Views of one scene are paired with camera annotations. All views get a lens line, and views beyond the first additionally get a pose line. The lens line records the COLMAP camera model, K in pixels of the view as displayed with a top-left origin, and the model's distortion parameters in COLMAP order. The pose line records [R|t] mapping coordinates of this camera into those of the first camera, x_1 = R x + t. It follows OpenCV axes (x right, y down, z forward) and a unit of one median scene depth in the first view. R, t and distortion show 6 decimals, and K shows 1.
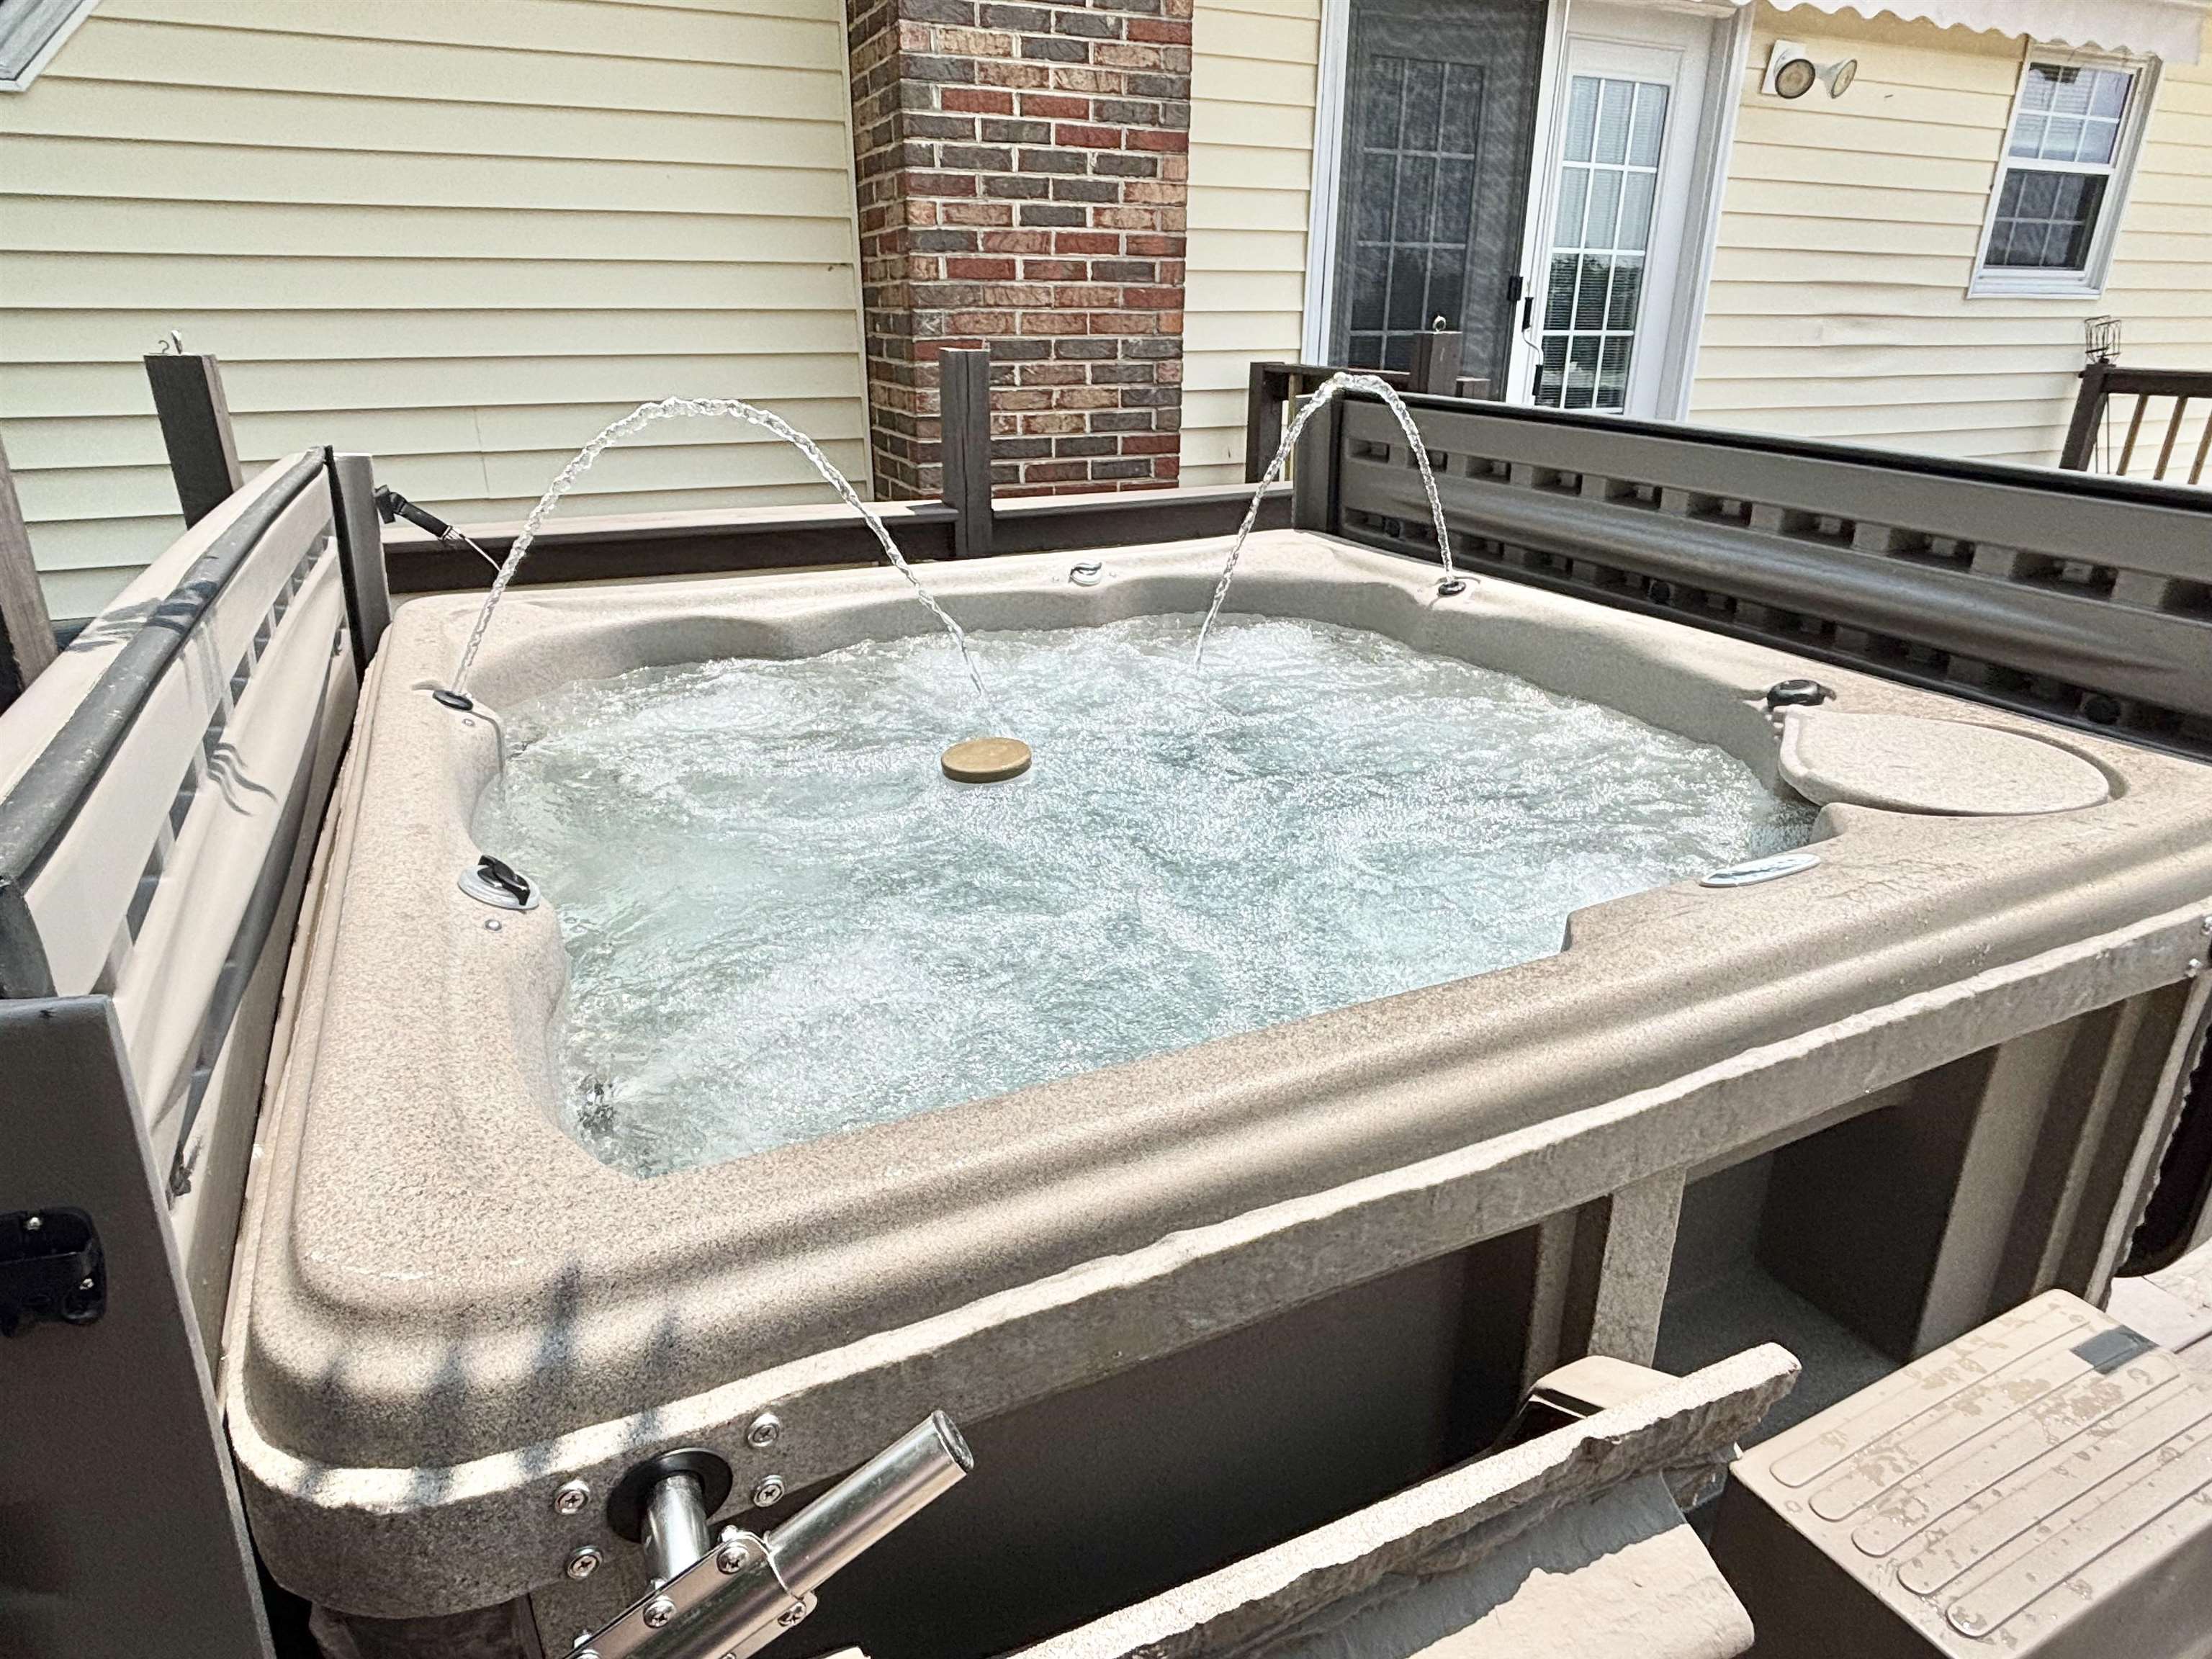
lens RADIAL K [[1267.3, 0, 1102.1], [0, 1267.3, 825.9], [0, 0, 1]] dist [-0.010340, 0.006305]
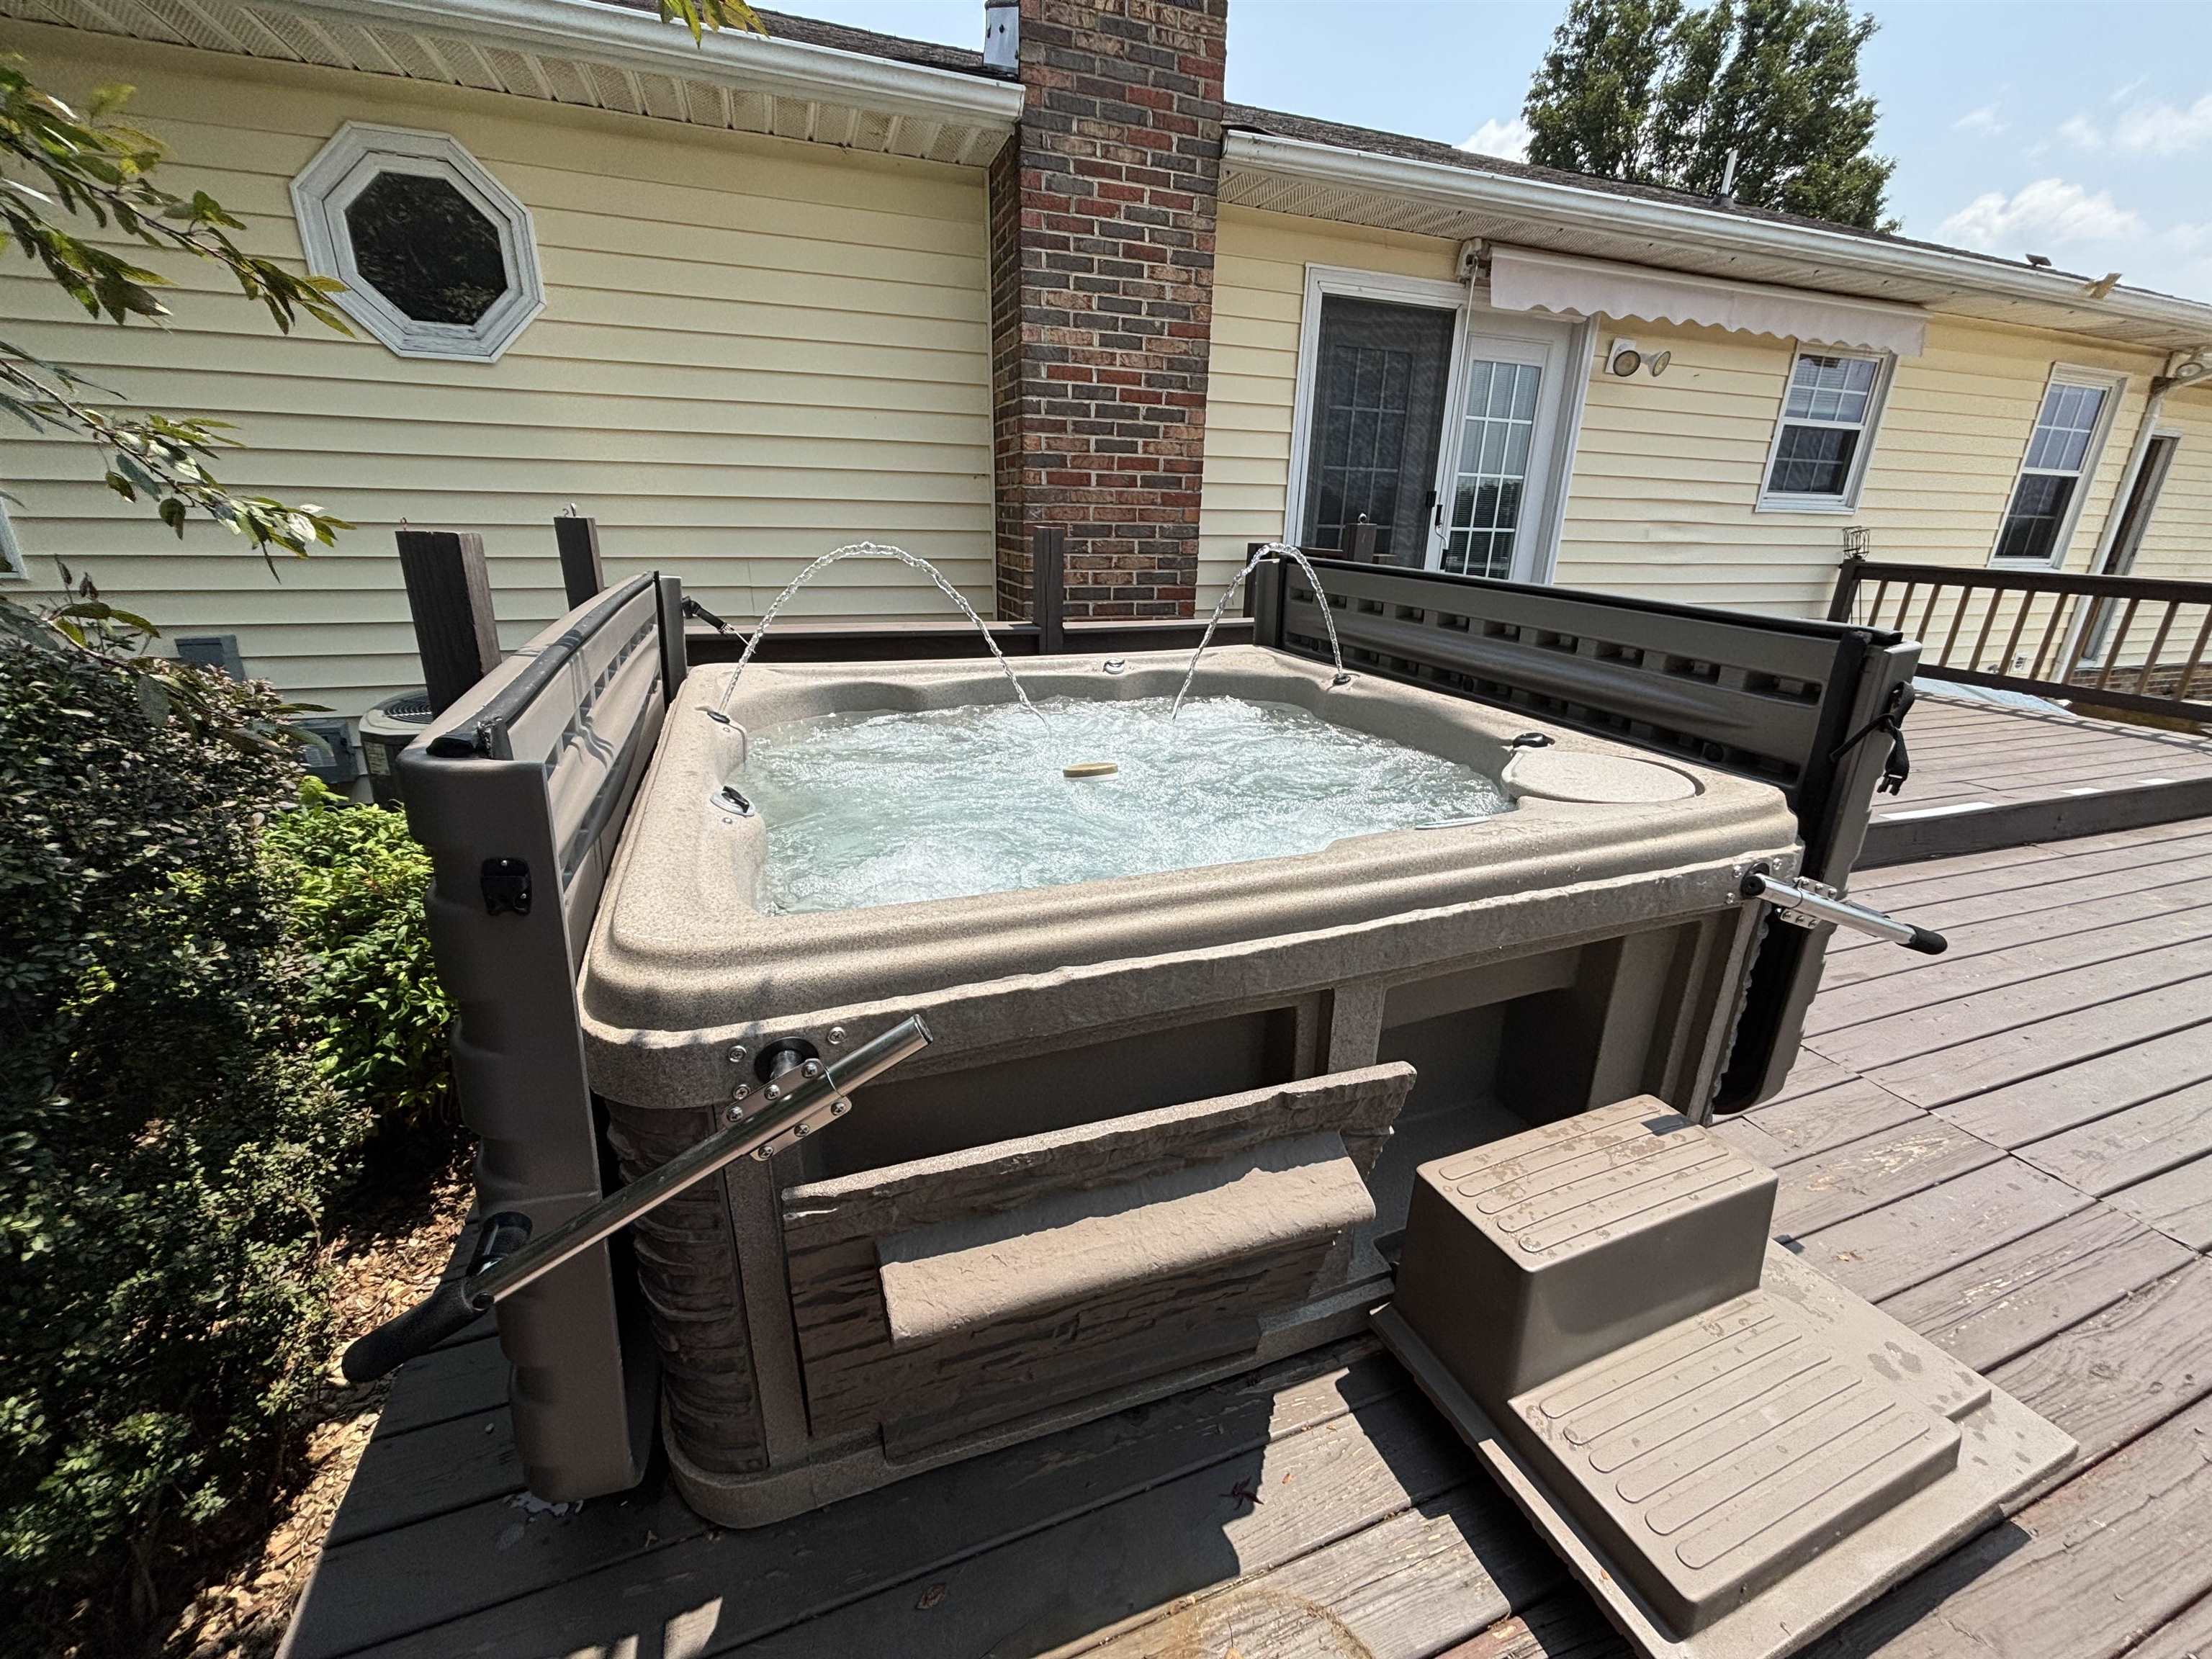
lens RADIAL K [[886.0, 0, 1117.9], [0, 886.0, 835.5], [0, 0, 1]] dist [-0.001746, 0.000095]
pose [[0.997447, 0.040547, -0.058777, 0.048750], [-0.042793, 0.998381, -0.037460, 0.040124], [0.057163, 0.039879, 0.997568, -0.074458]]
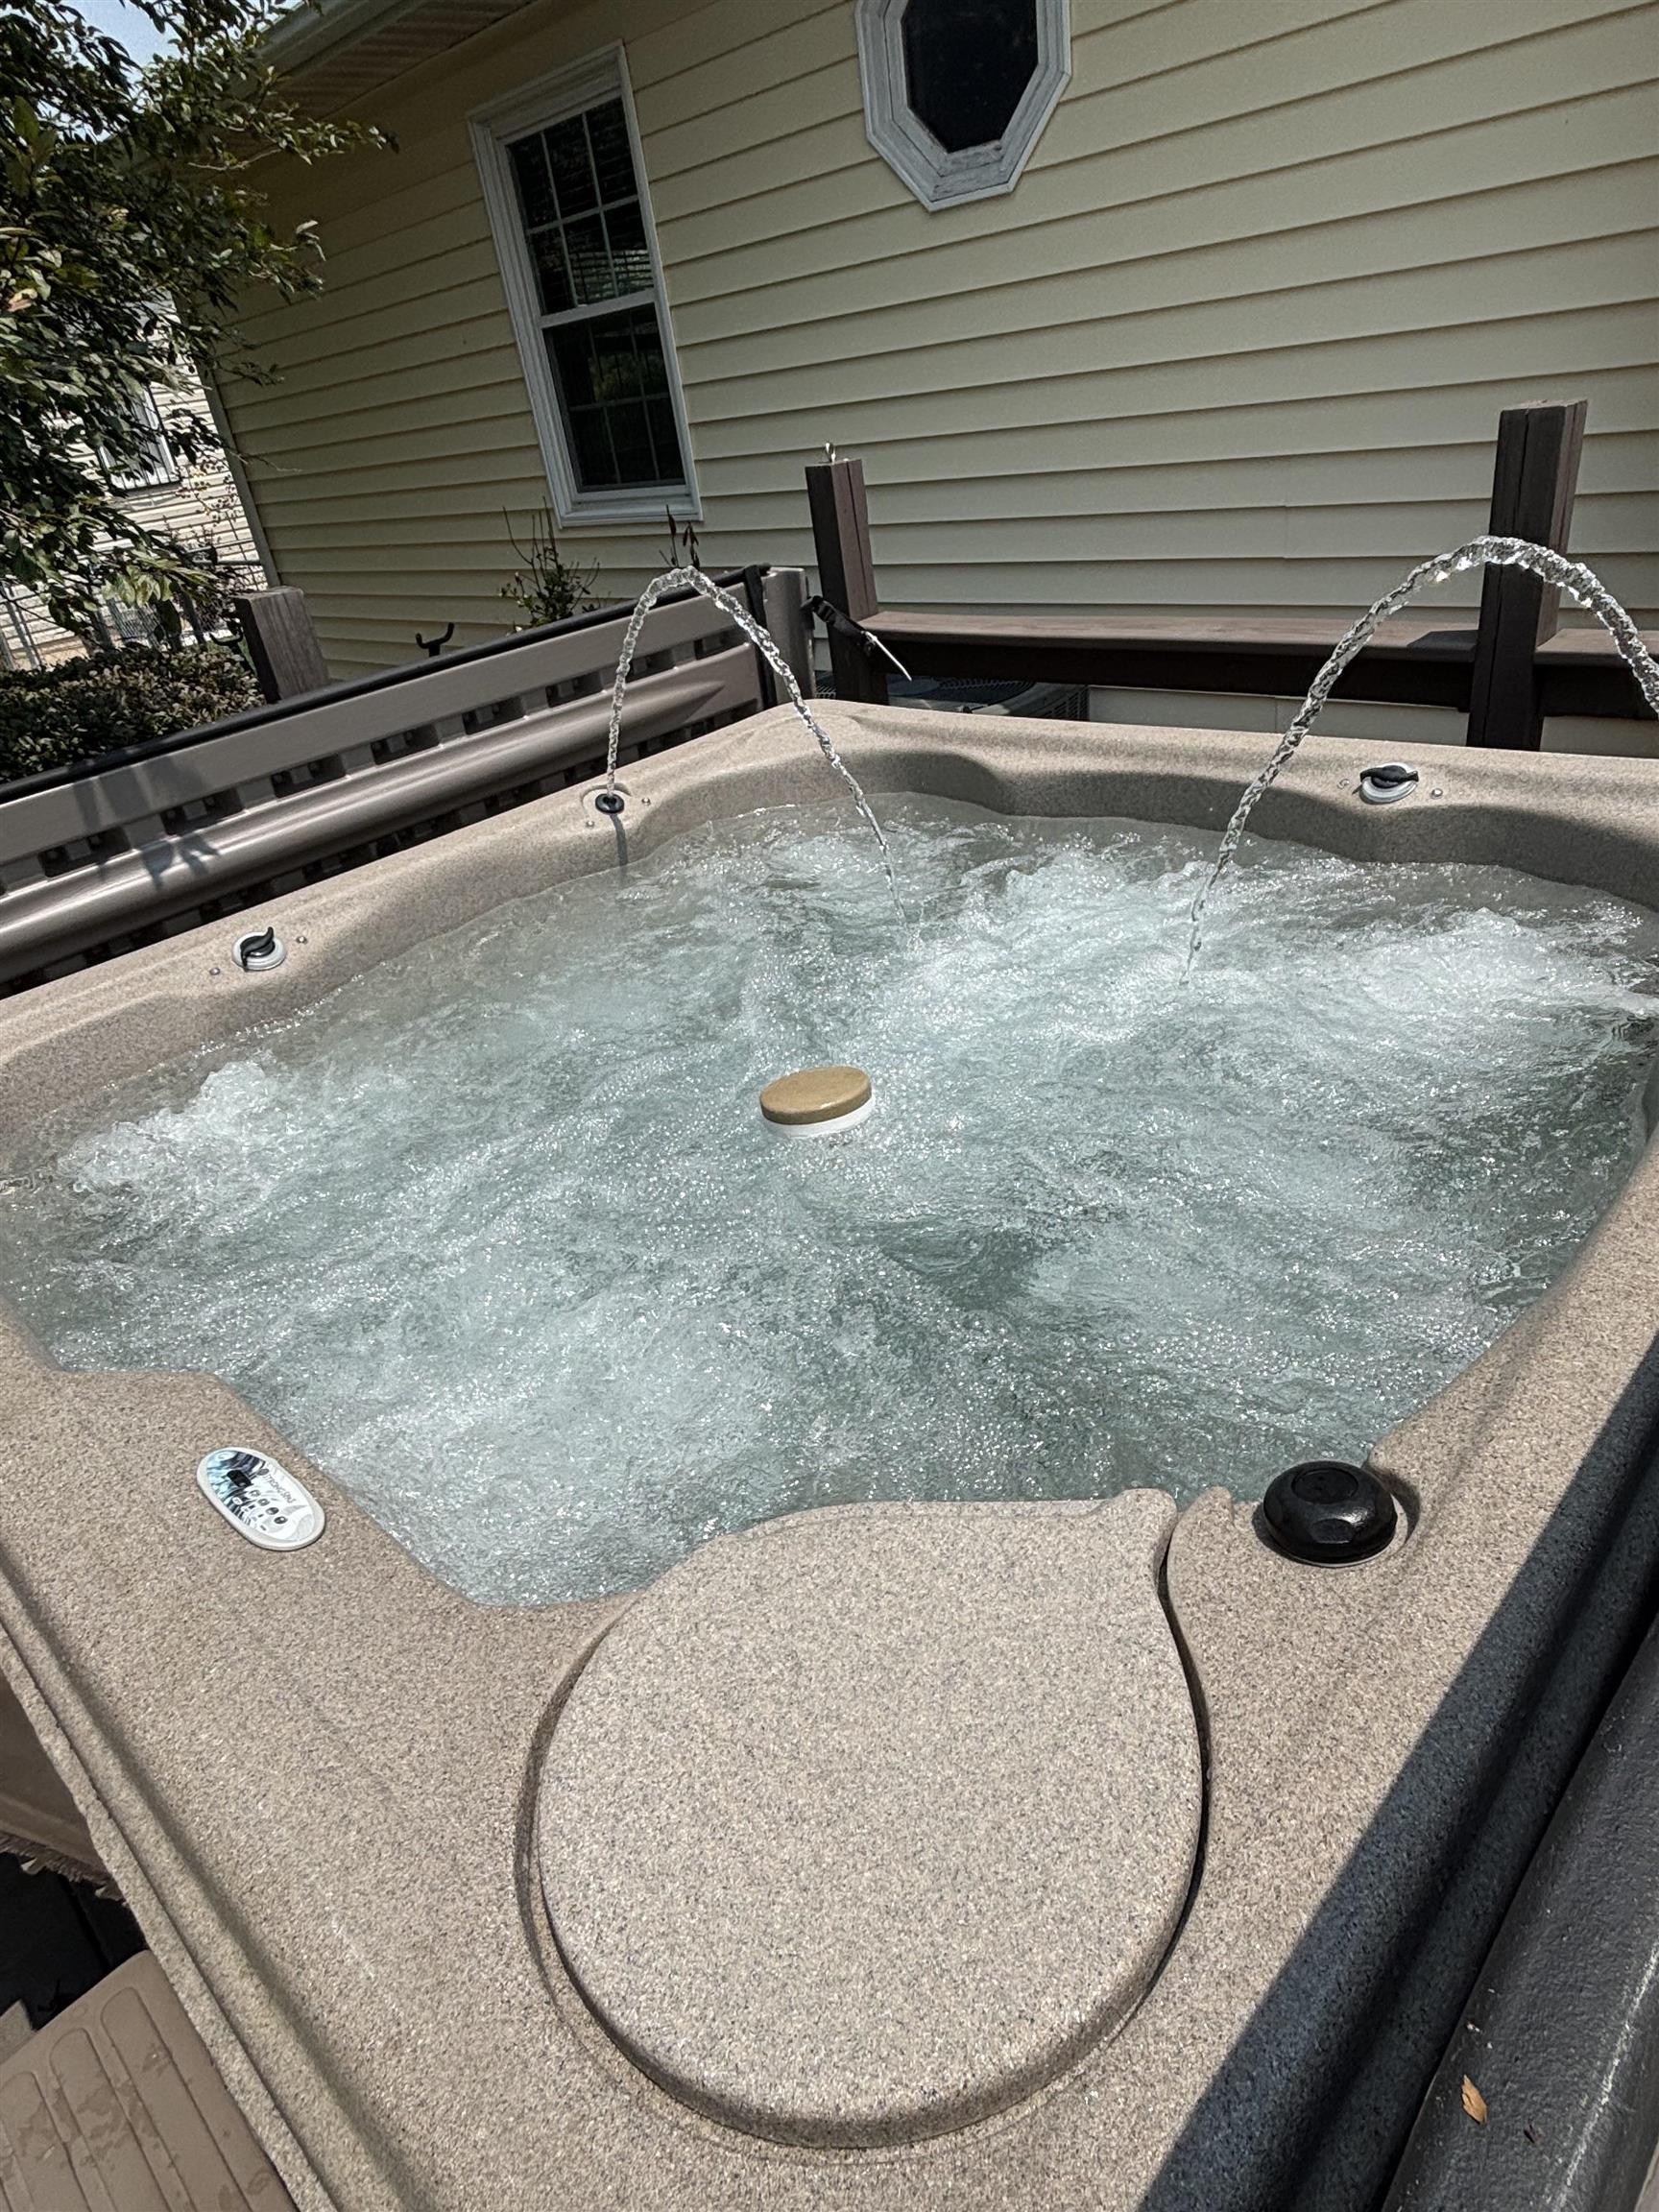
lens RADIAL K [[1267.3, 0, 829.5], [0, 1267.3, 1106.0], [0, 0, 1]] dist [-0.010340, 0.006305]
pose [[0.345986, 0.429505, -0.834158, 0.406208], [-0.216892, 0.901599, 0.374270, -0.179854], [0.912826, 0.051430, 0.405097, 0.346035]]
